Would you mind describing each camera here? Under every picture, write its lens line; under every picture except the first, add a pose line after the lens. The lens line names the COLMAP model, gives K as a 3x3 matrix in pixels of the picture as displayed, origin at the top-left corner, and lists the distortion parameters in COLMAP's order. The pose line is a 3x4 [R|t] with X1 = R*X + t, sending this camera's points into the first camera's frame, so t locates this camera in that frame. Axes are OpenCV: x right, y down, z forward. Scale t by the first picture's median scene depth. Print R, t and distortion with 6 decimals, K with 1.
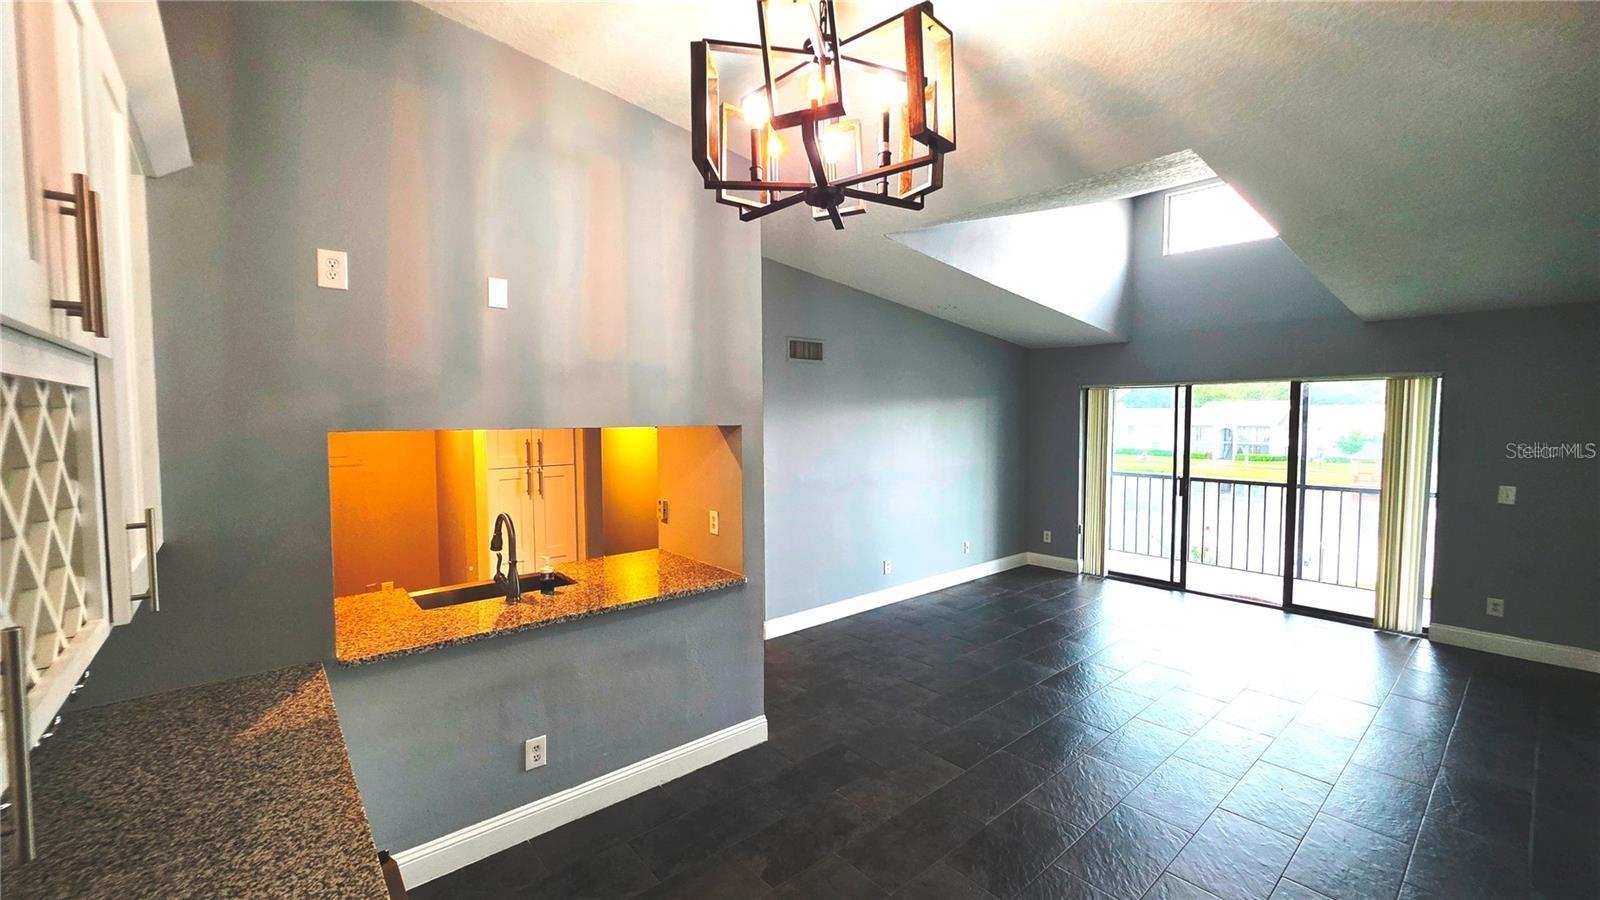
lens RADIAL K [[642.6, 0, 793.5], [0, 642.6, 446.7], [0, 0, 1]] dist [0.002821, -0.000337]
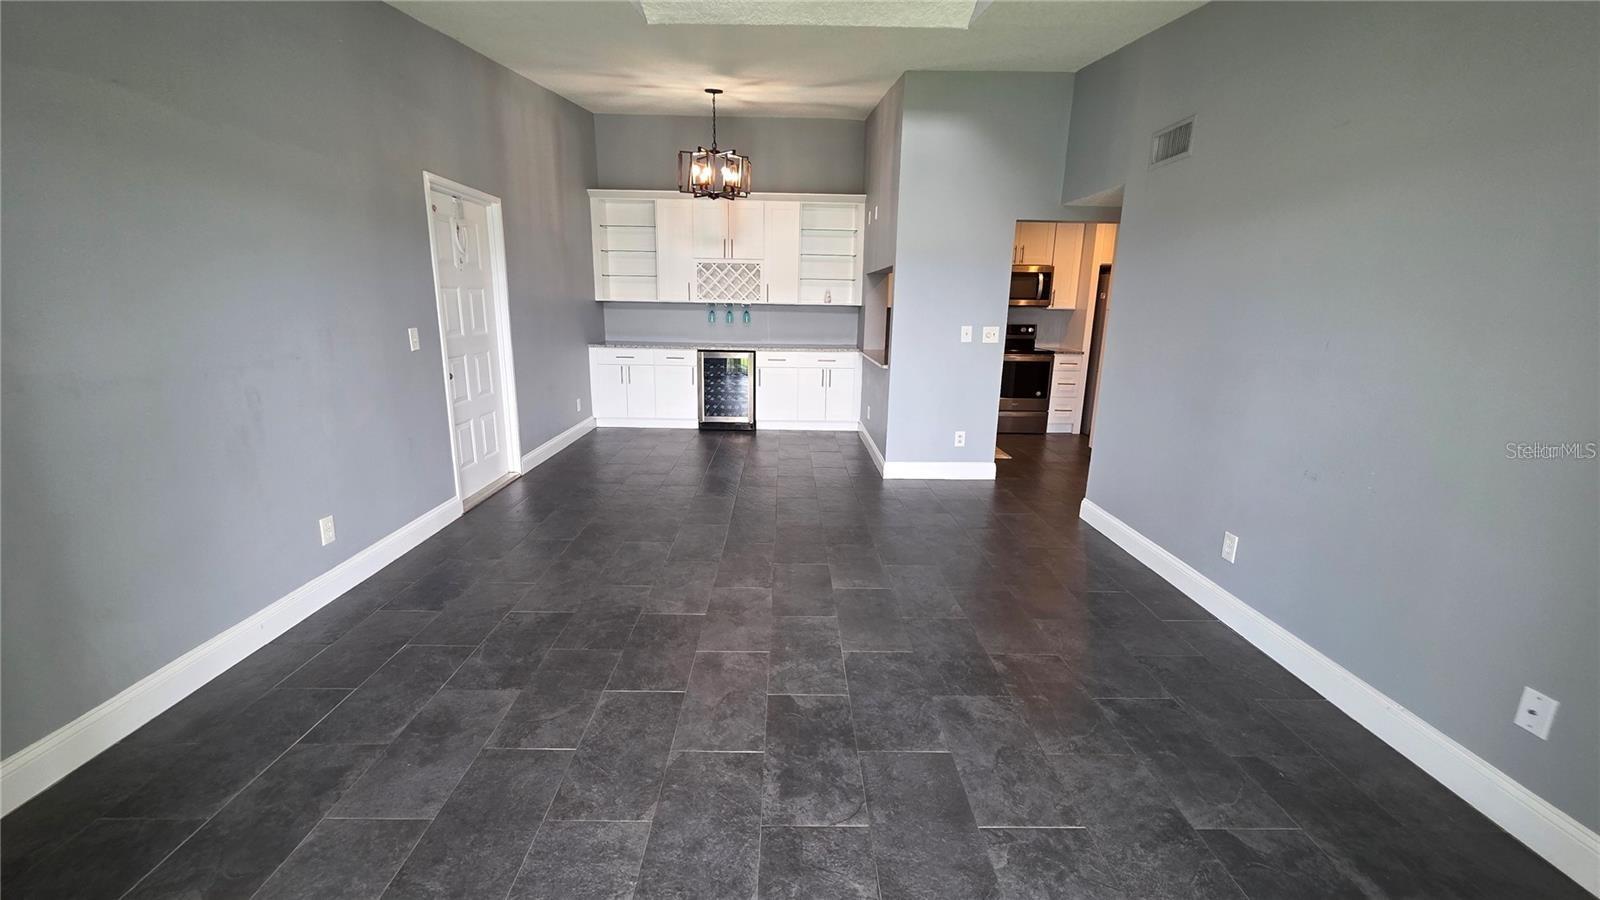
lens RADIAL K [[642.6, 0, 791.1], [0, 642.6, 458.4], [0, 0, 1]] dist [0.002821, -0.000337]
pose [[-0.642668, 0.176939, -0.745433, 0.946303], [-0.052114, 0.960617, 0.272946, 0.001773], [0.764370, 0.214261, -0.608137, 1.342374]]
